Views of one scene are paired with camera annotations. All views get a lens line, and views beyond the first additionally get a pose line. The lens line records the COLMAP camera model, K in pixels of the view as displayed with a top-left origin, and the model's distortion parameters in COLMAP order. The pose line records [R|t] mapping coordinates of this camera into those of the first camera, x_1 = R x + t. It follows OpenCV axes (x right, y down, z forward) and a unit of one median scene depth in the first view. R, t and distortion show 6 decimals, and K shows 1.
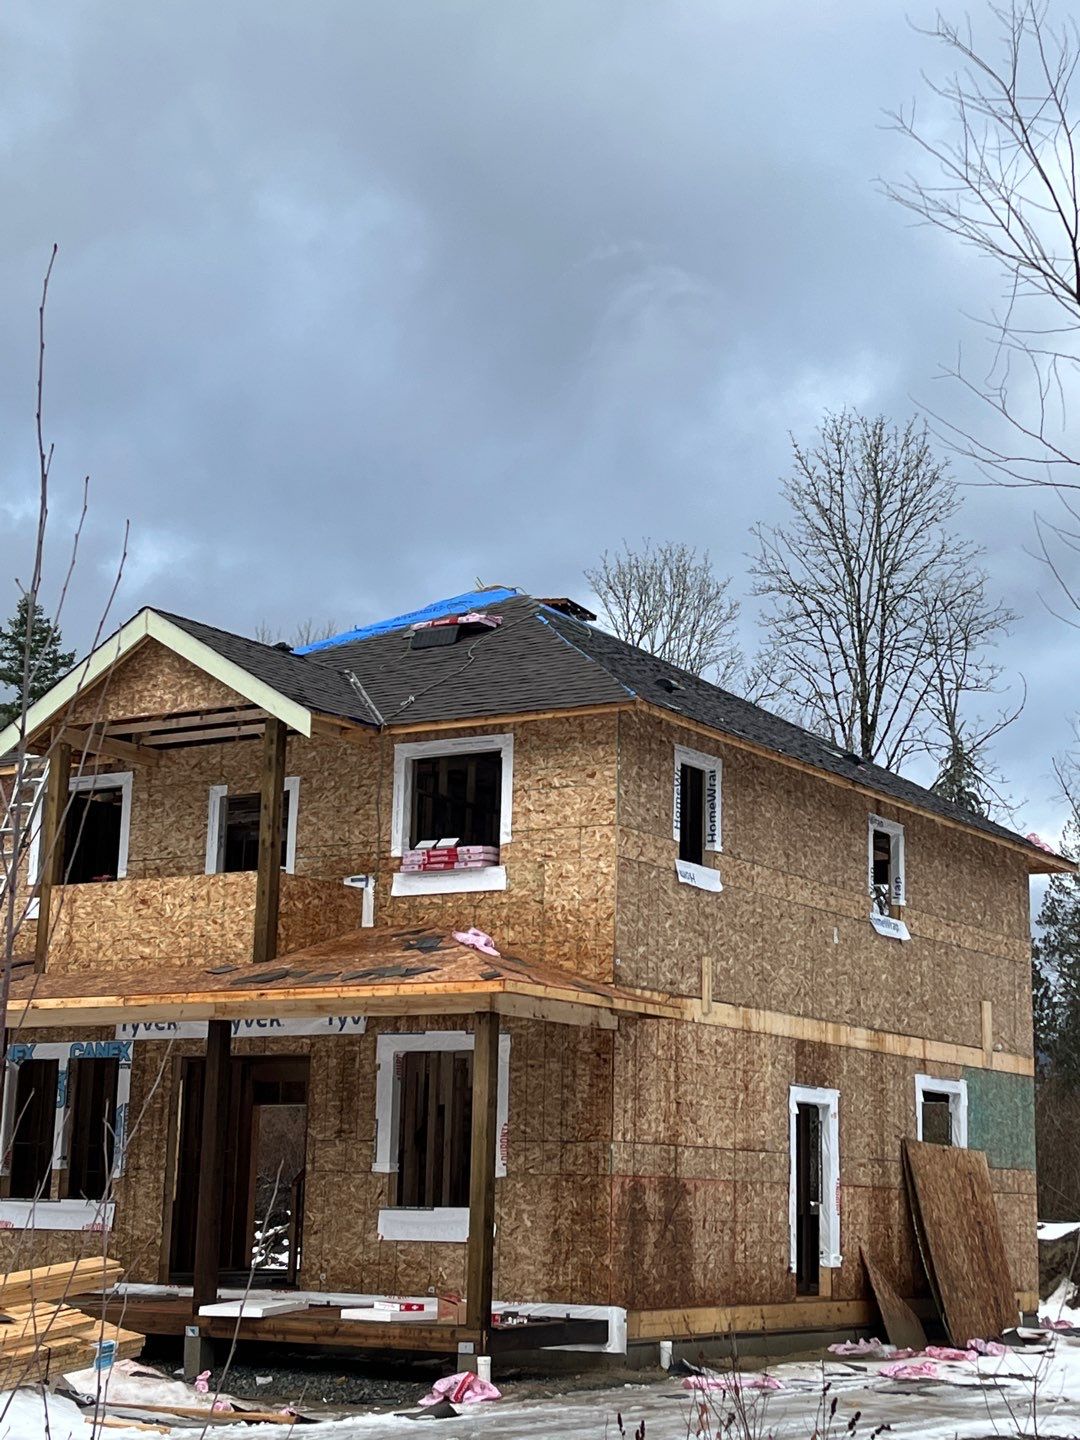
lens RADIAL K [[2307.8, 0, 540.0], [0, 2307.8, 720.0], [0, 0, 1]] dist [0.165061, -0.810809]
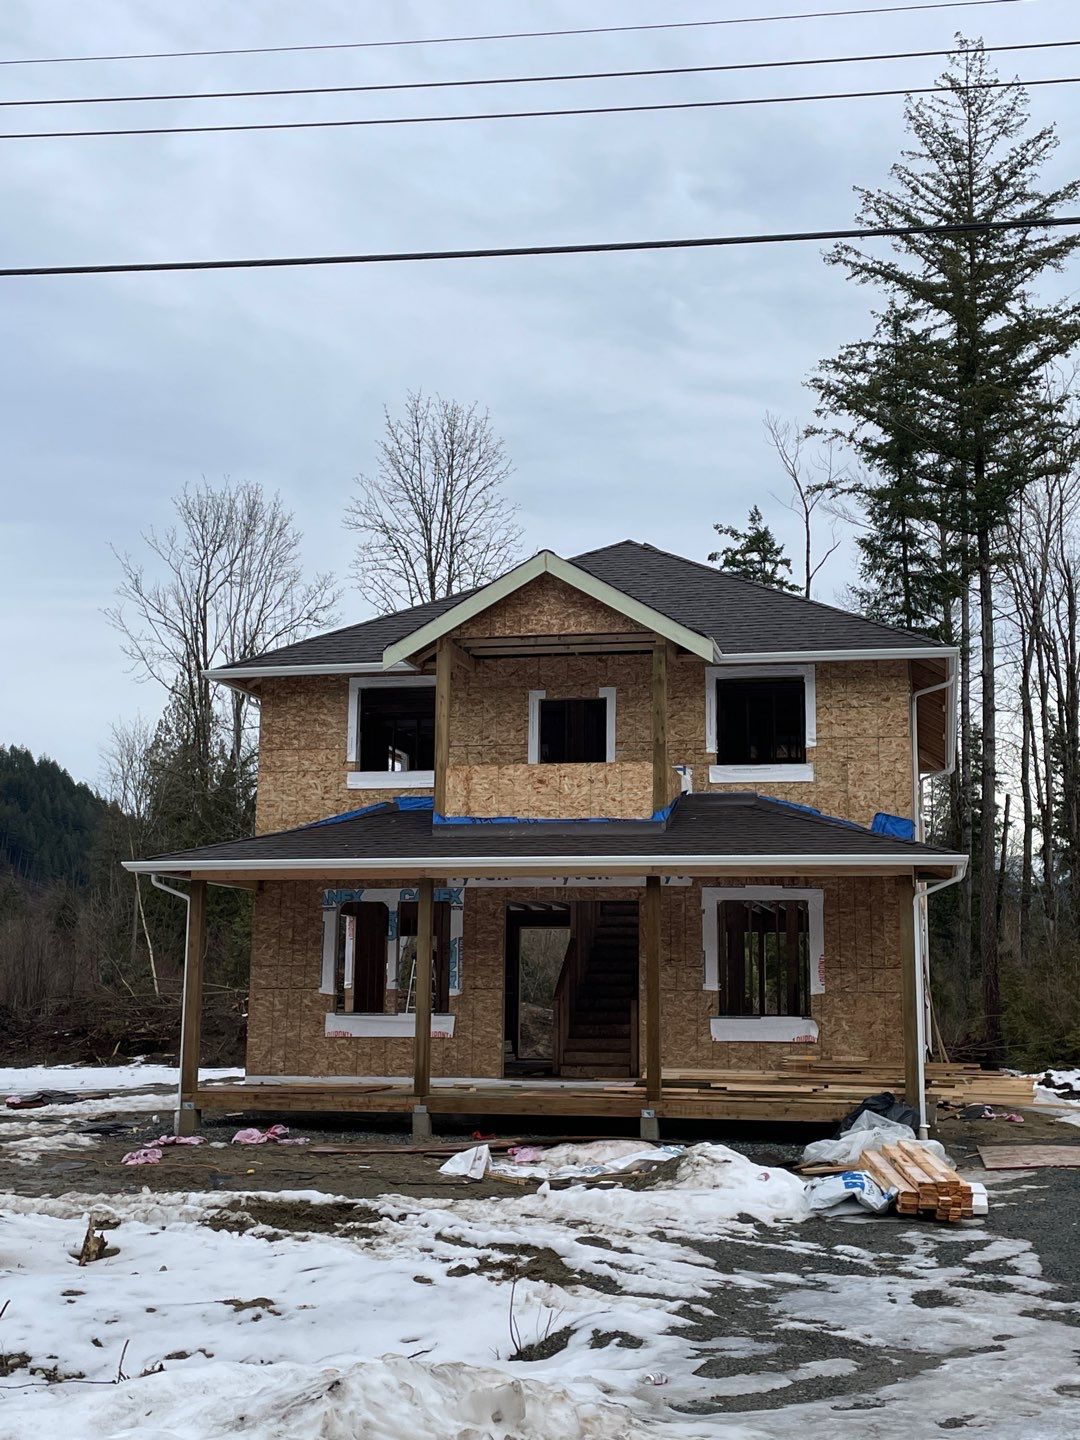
lens RADIAL K [[1802.7, 0, 540.0], [0, 1802.7, 720.0], [0, 0, 1]] dist [0.130698, -0.015393]
pose [[0.937765, 0.038986, 0.345074, -0.504906], [-0.057493, 0.997395, 0.043557, 0.001289], [-0.342477, -0.060686, 0.937564, 0.070865]]
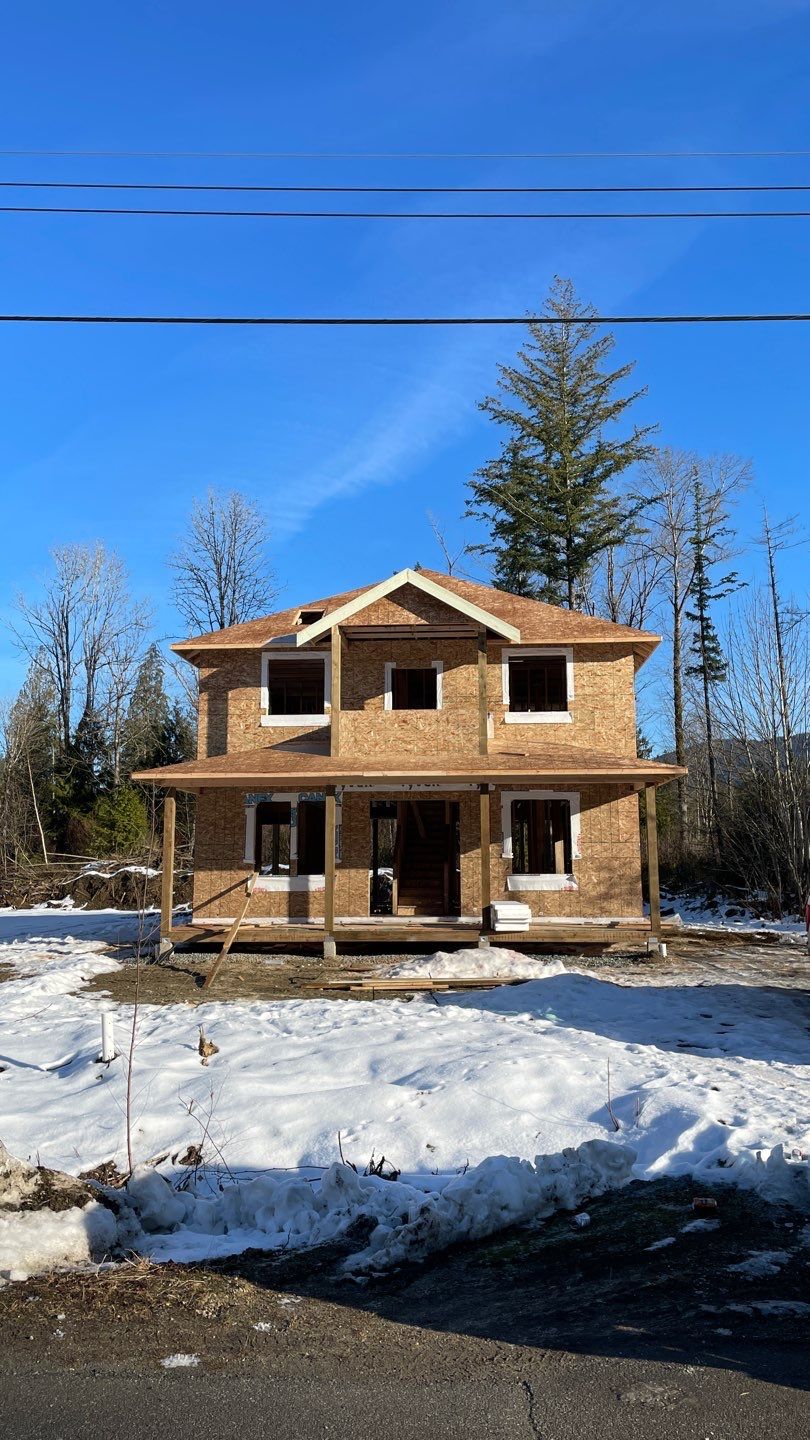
lens RADIAL K [[1085.5, 0, 405.0], [0, 1085.5, 720.0], [0, 0, 1]] dist [0.099758, -0.000626]
pose [[0.878342, 0.037488, 0.476560, -0.587996], [-0.073352, 0.995683, 0.056870, 0.025230], [-0.472371, -0.084908, 0.877301, 0.204896]]
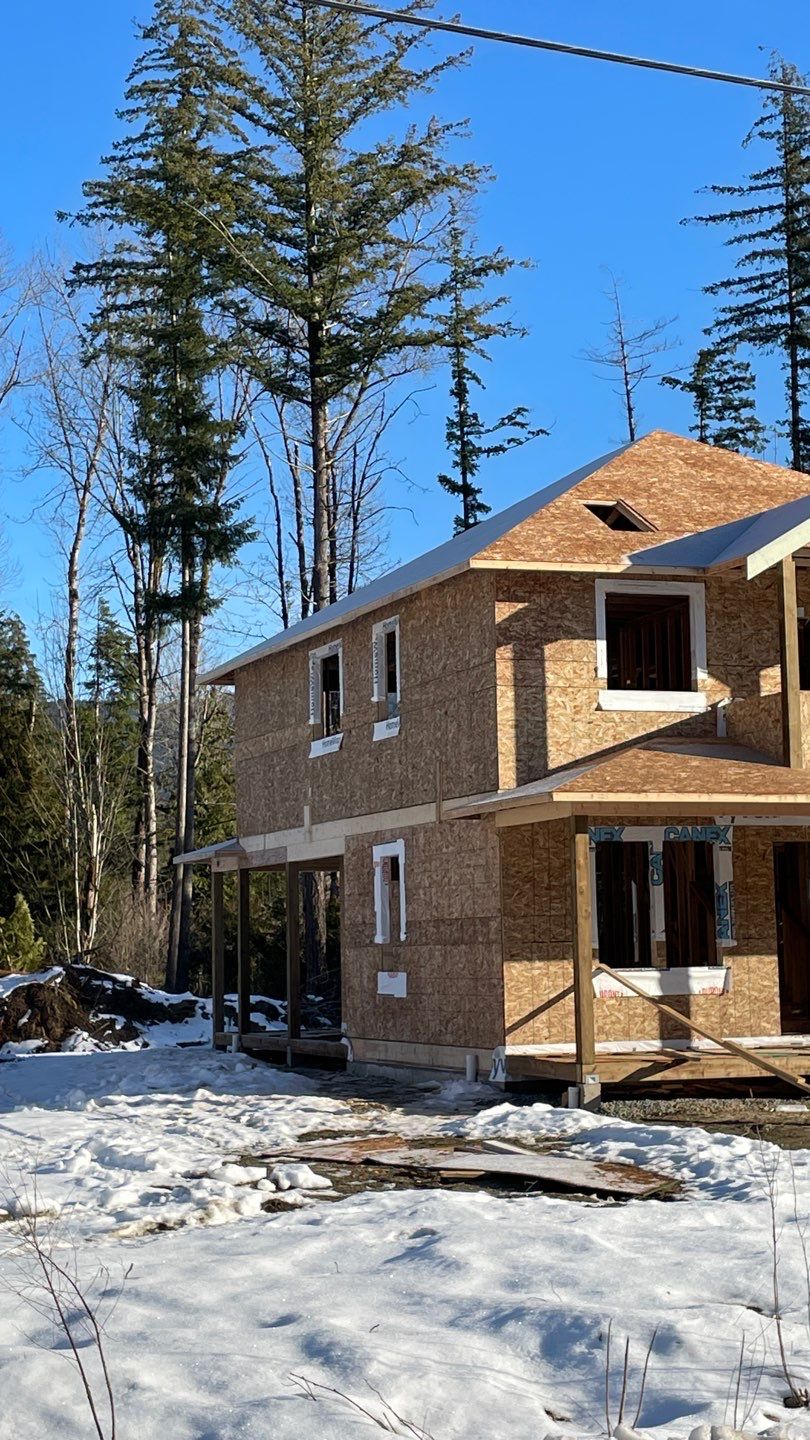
lens RADIAL K [[2338.8, 0, 405.0], [0, 2338.8, 720.0], [0, 0, 1]] dist [0.187422, -0.006909]
pose [[0.594976, 0.044197, 0.802527, -1.245004], [-0.128715, 0.990840, 0.040858, 0.064179], [-0.793370, -0.127607, 0.595215, 0.479104]]
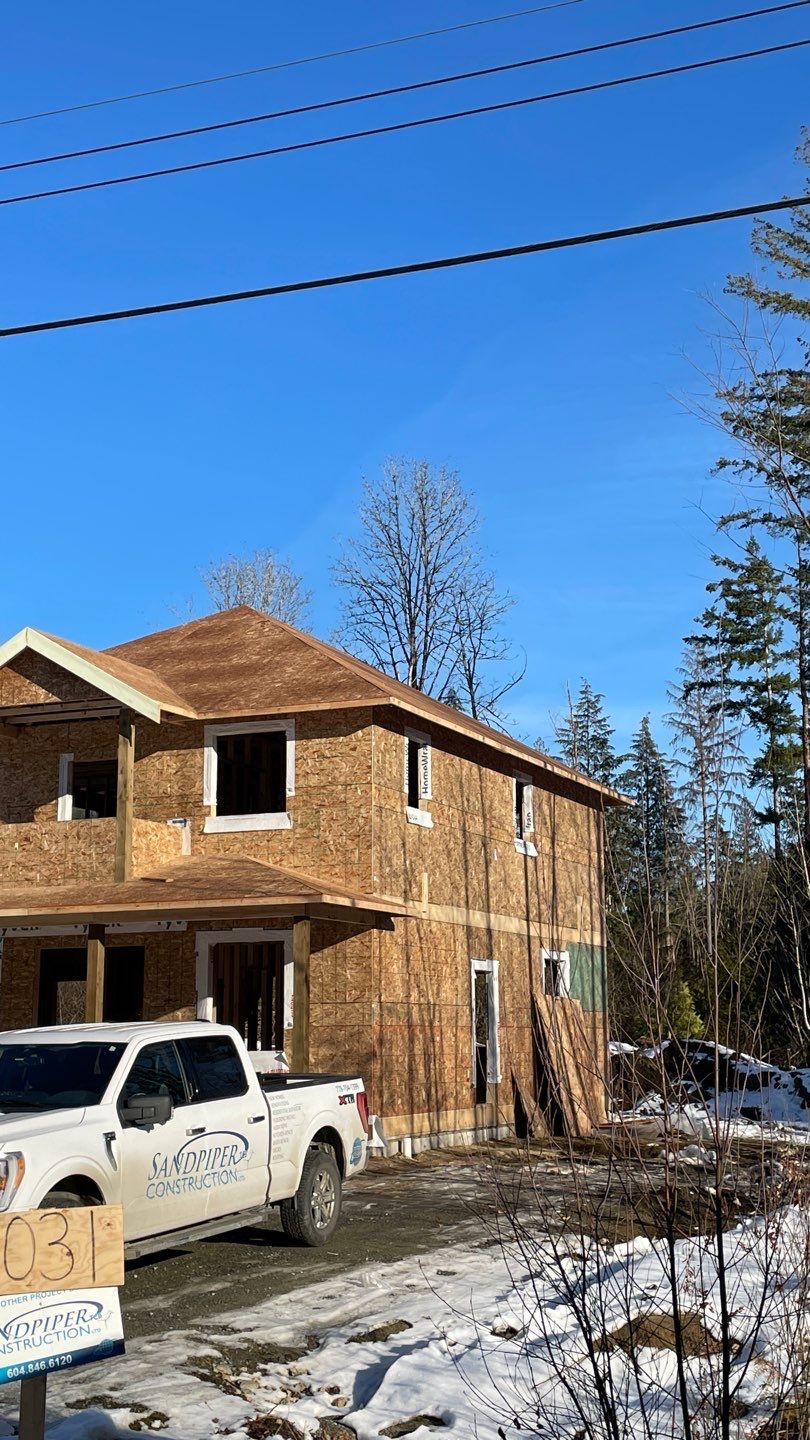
lens RADIAL K [[1775.0, 0, 405.0], [0, 1775.0, 720.0], [0, 0, 1]] dist [0.149779, -0.004607]
pose [[0.986350, 0.000458, 0.164661, -0.121237], [-0.005199, 0.999584, 0.028360, -0.024148], [-0.164580, -0.028829, 0.985942, -0.089037]]
